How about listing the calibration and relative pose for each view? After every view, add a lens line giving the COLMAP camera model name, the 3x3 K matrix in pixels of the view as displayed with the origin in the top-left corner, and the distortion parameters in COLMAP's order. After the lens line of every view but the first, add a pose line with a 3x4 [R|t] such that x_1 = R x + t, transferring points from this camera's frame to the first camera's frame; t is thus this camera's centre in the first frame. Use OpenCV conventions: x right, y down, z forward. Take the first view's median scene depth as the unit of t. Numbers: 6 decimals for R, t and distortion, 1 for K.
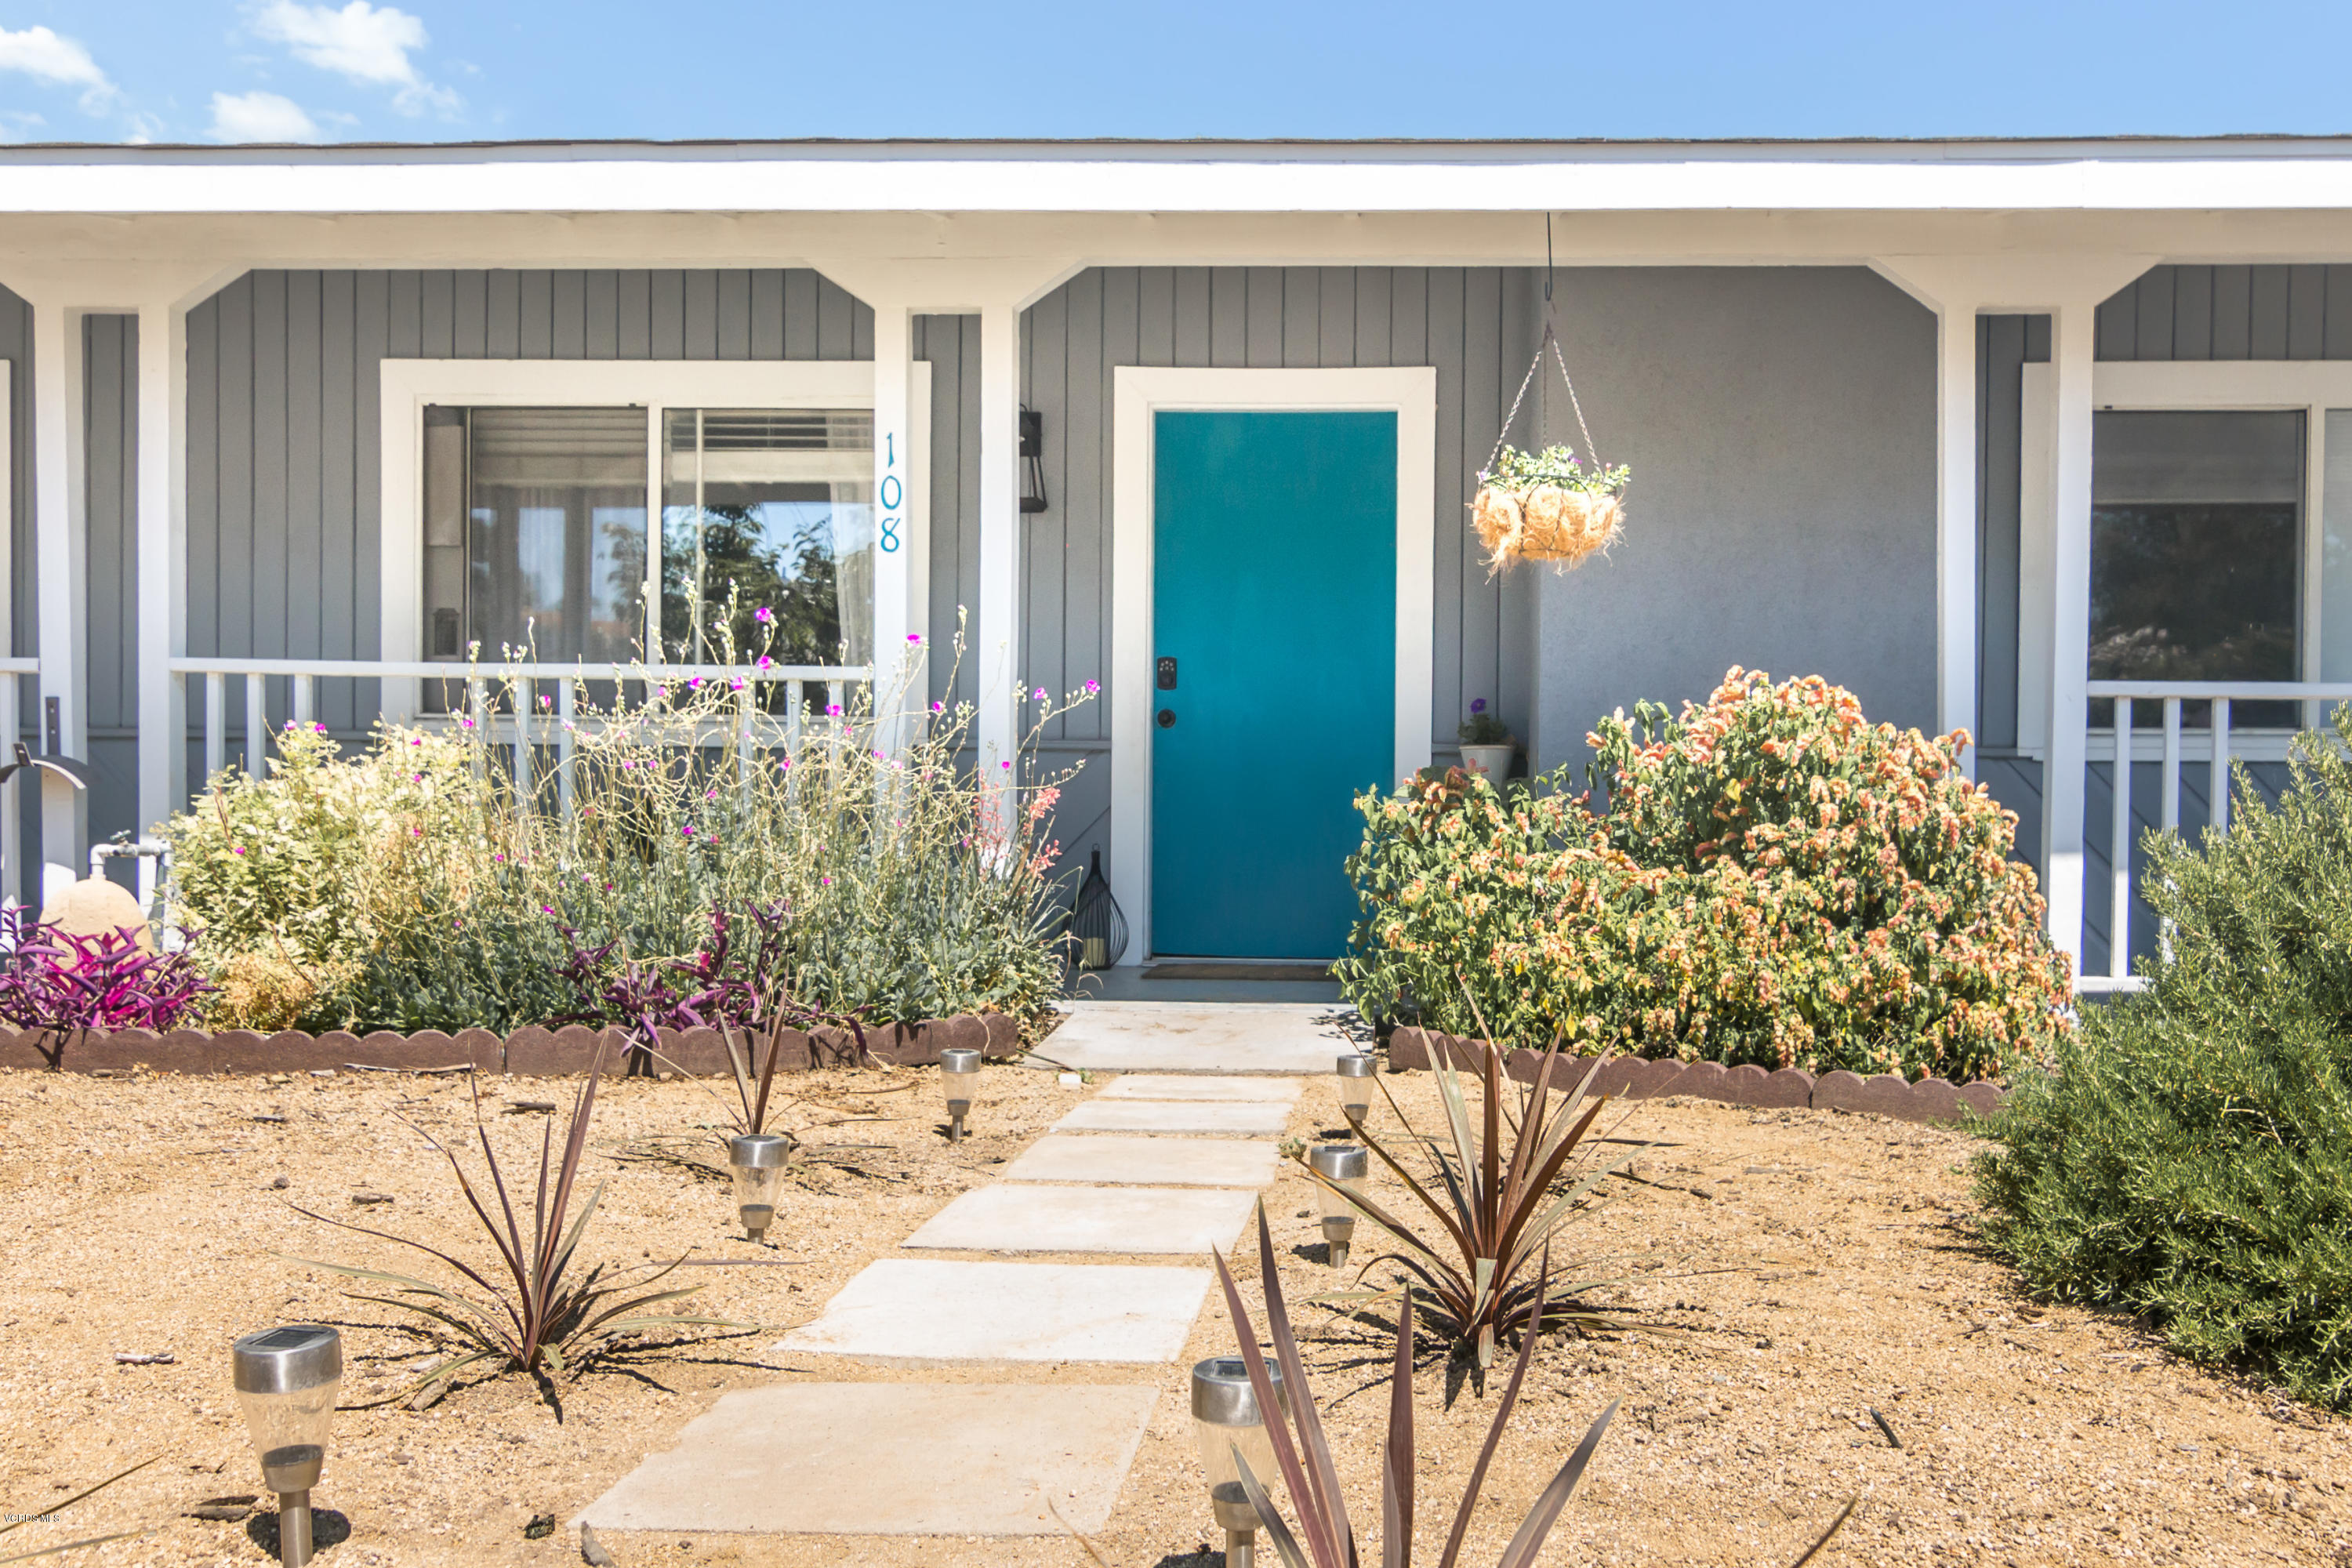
lens RADIAL K [[3232.5, 0, 1175.6], [0, 3232.5, 895.2], [0, 0, 1]] dist [-0.007716, 0.057210]
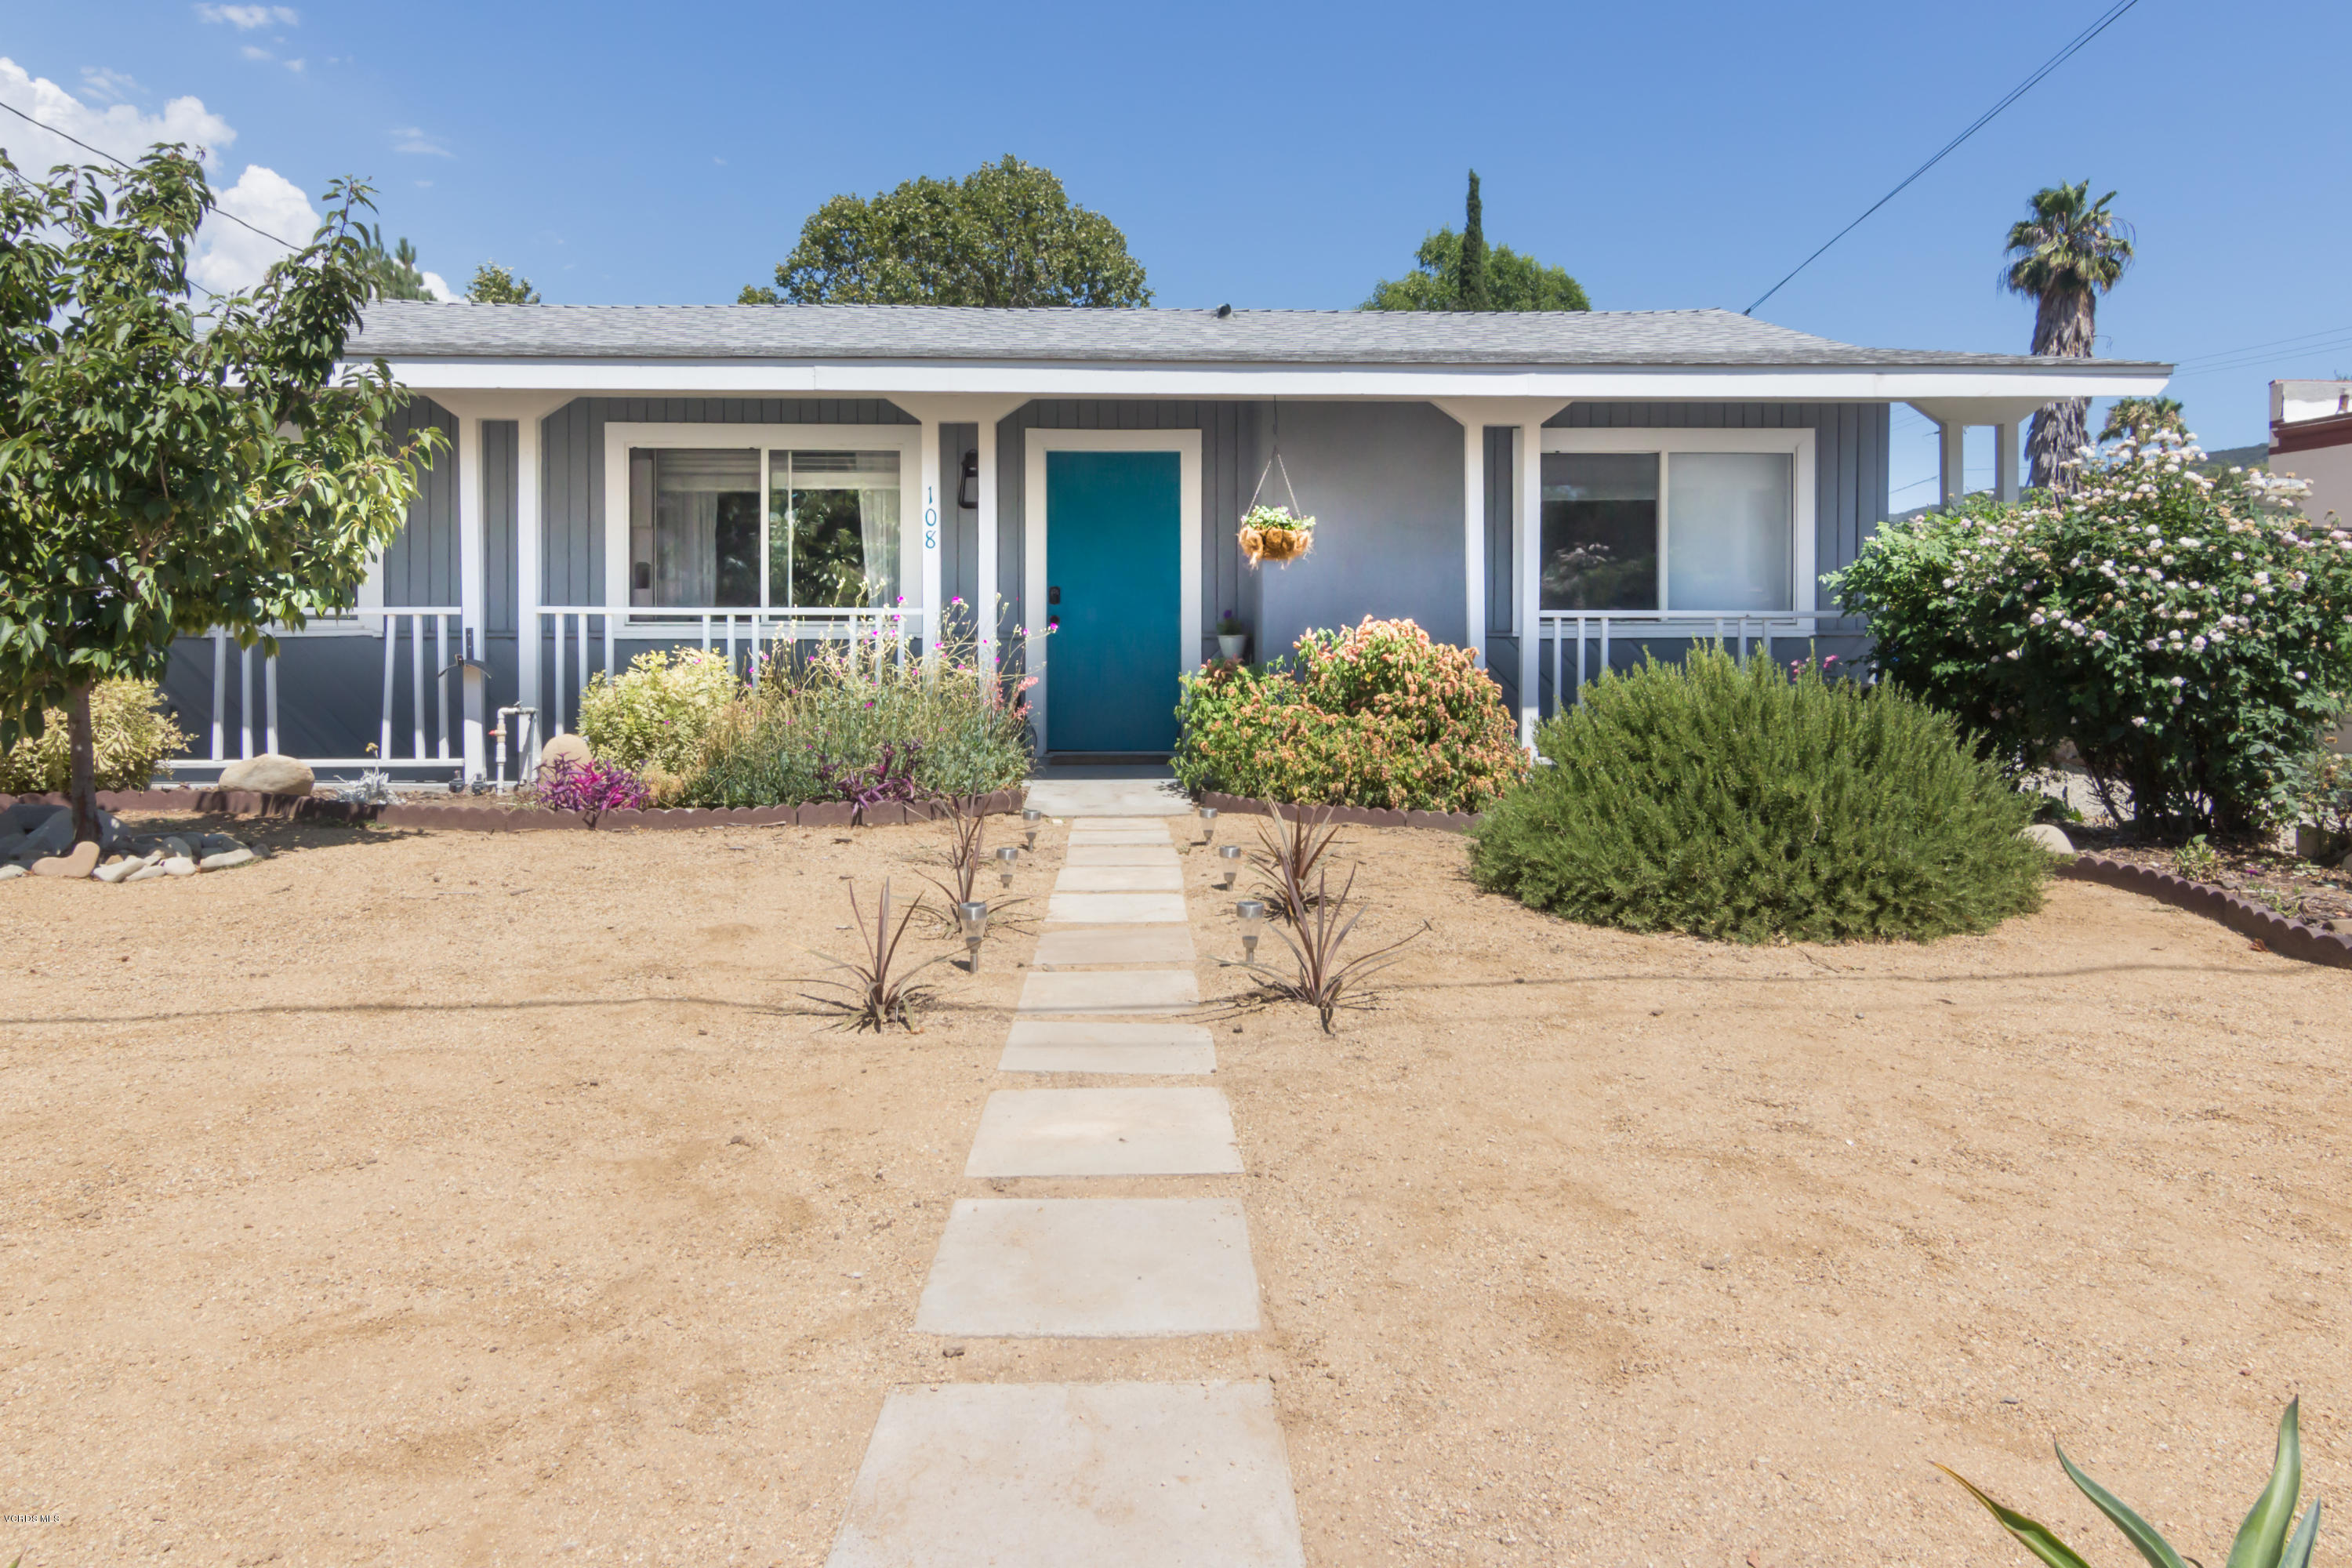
lens RADIAL K [[3232.5, 0, 1175.6], [0, 3232.5, 895.2], [0, 0, 1]] dist [-0.007716, 0.057210]
pose [[0.992404, -0.027319, 0.119948, -0.211067], [0.017043, 0.996160, 0.085874, -0.074631], [-0.121833, -0.083177, 0.989059, -1.092933]]
